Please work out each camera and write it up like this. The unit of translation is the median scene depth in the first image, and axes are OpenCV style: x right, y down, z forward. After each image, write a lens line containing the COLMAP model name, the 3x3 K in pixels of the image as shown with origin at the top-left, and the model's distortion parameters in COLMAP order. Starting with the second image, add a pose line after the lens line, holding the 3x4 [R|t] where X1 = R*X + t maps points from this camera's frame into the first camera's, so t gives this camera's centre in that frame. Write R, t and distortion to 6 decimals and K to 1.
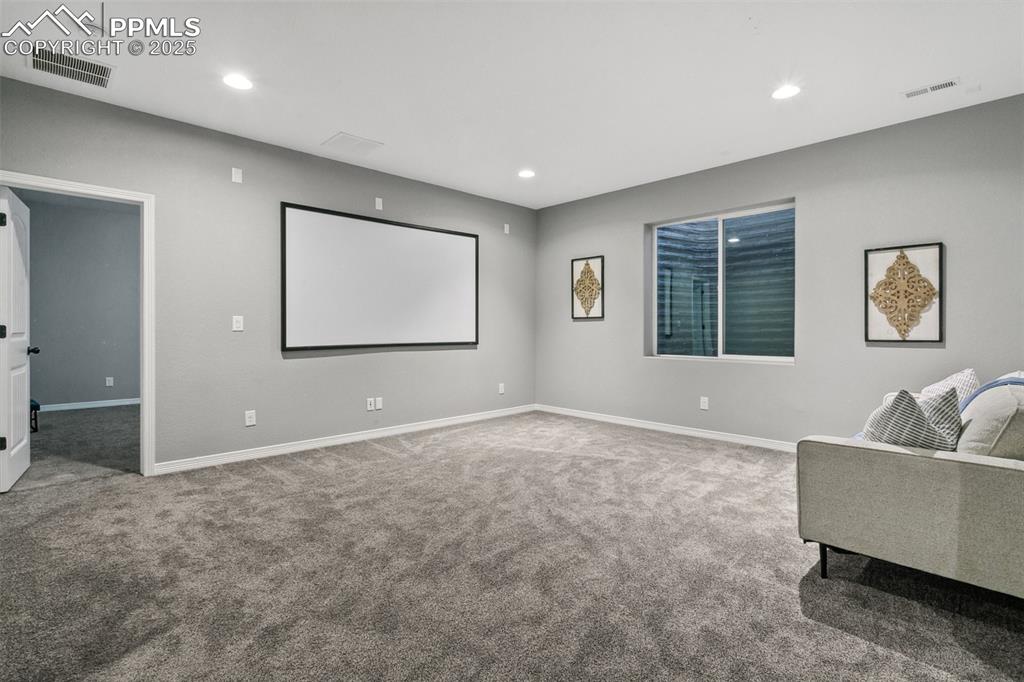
lens RADIAL K [[484.0, 0, 515.6], [0, 484.0, 336.3], [0, 0, 1]] dist [0.001496, -0.000780]
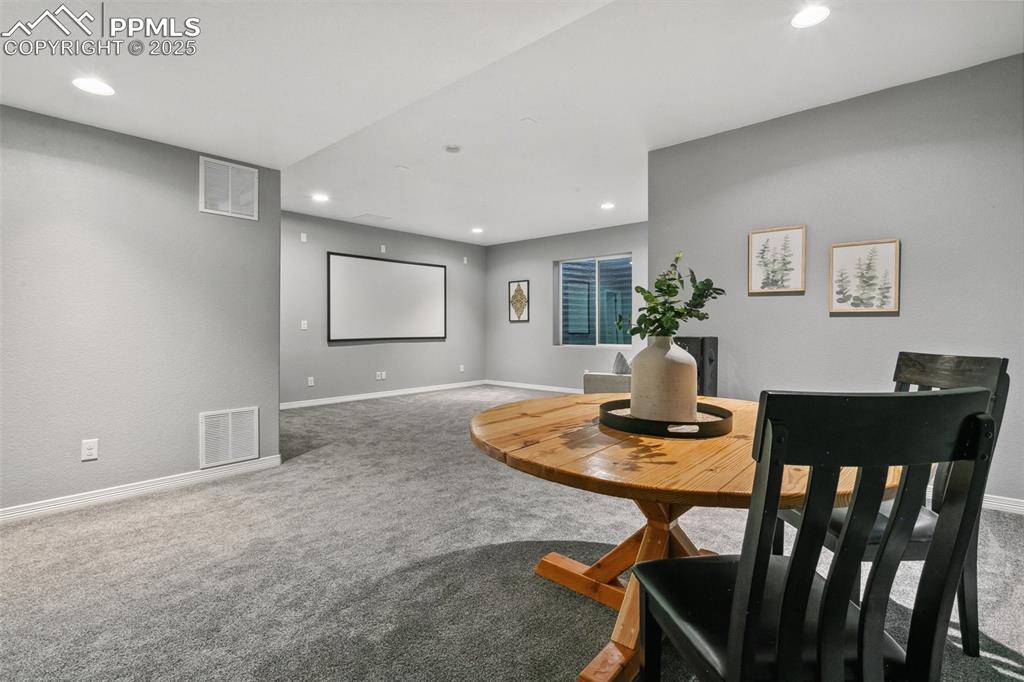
lens RADIAL K [[484.0, 0, 506.0], [0, 484.0, 334.3], [0, 0, 1]] dist [0.001496, -0.000780]
pose [[0.998410, -0.002276, 0.056324, 0.024836], [0.002474, 0.999991, -0.003445, 0.009521], [-0.056315, 0.003579, 0.998407, -0.538308]]
